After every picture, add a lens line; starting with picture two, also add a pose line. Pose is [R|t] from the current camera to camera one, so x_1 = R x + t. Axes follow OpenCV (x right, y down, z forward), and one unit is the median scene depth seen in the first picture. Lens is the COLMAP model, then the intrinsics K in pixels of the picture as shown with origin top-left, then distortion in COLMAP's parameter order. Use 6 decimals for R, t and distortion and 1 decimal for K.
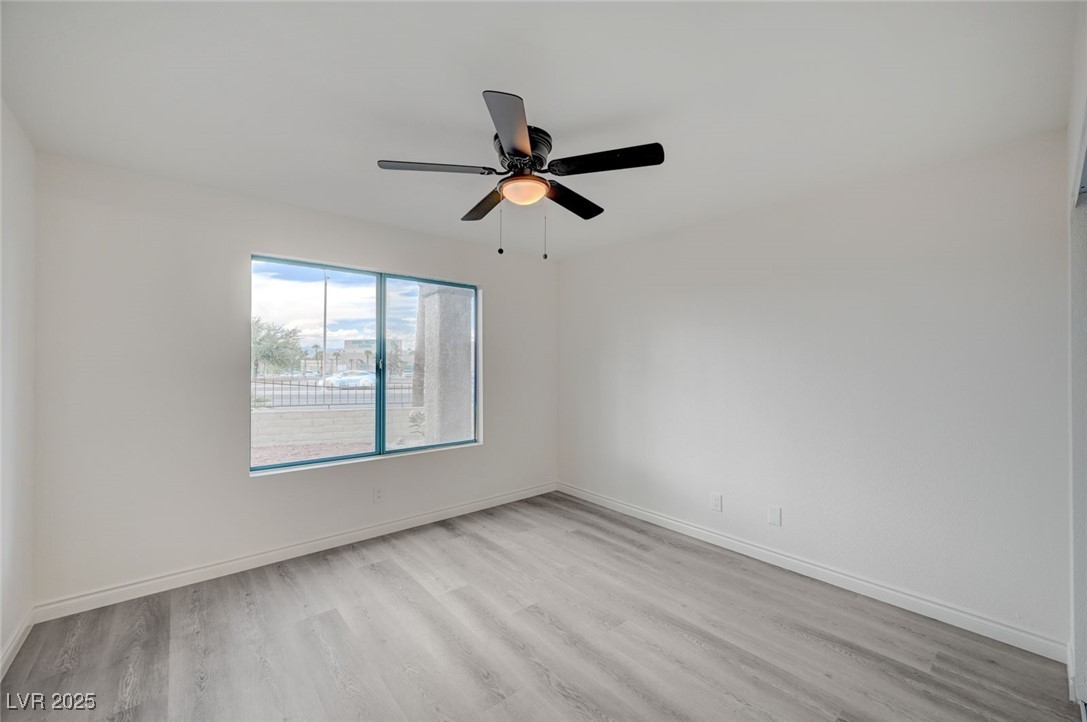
lens RADIAL K [[430.7, 0, 543.5], [0, 430.7, 361.0], [0, 0, 1]] dist [0.000268, -0.000185]
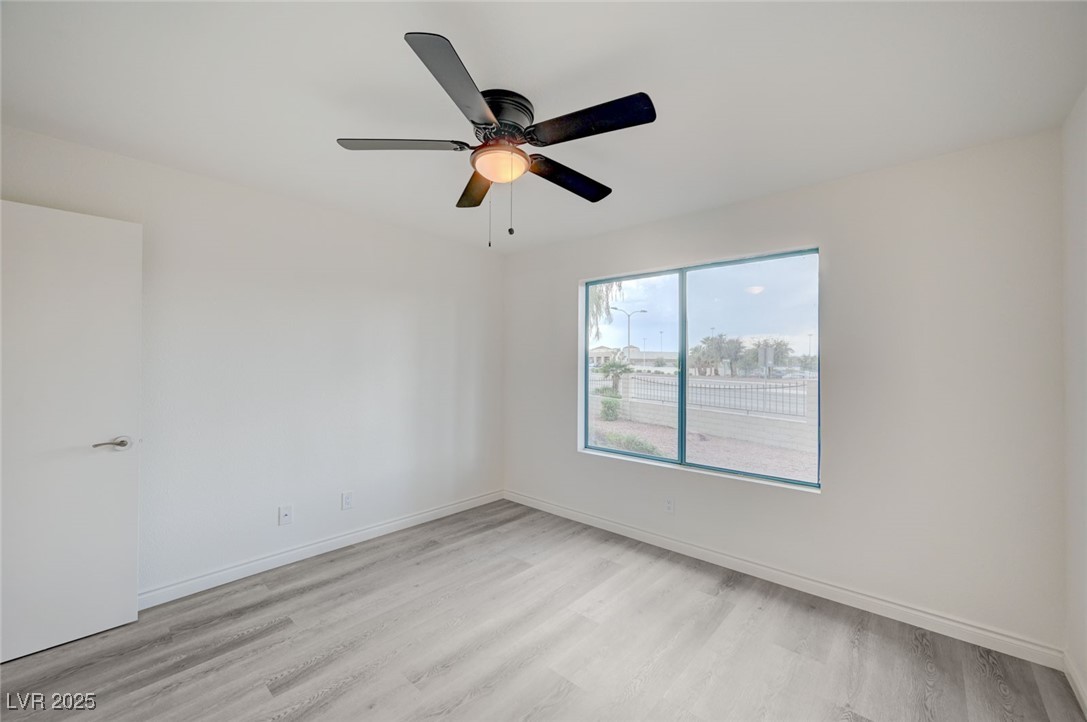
lens RADIAL K [[430.7, 0, 543.5], [0, 430.7, 361.0], [0, 0, 1]] dist [0.000268, -0.000185]
pose [[0.142754, -0.005205, -0.989745, 0.629383], [-0.003149, 0.999979, -0.005713, 0.001997], [0.989753, 0.003932, 0.142734, 0.732550]]
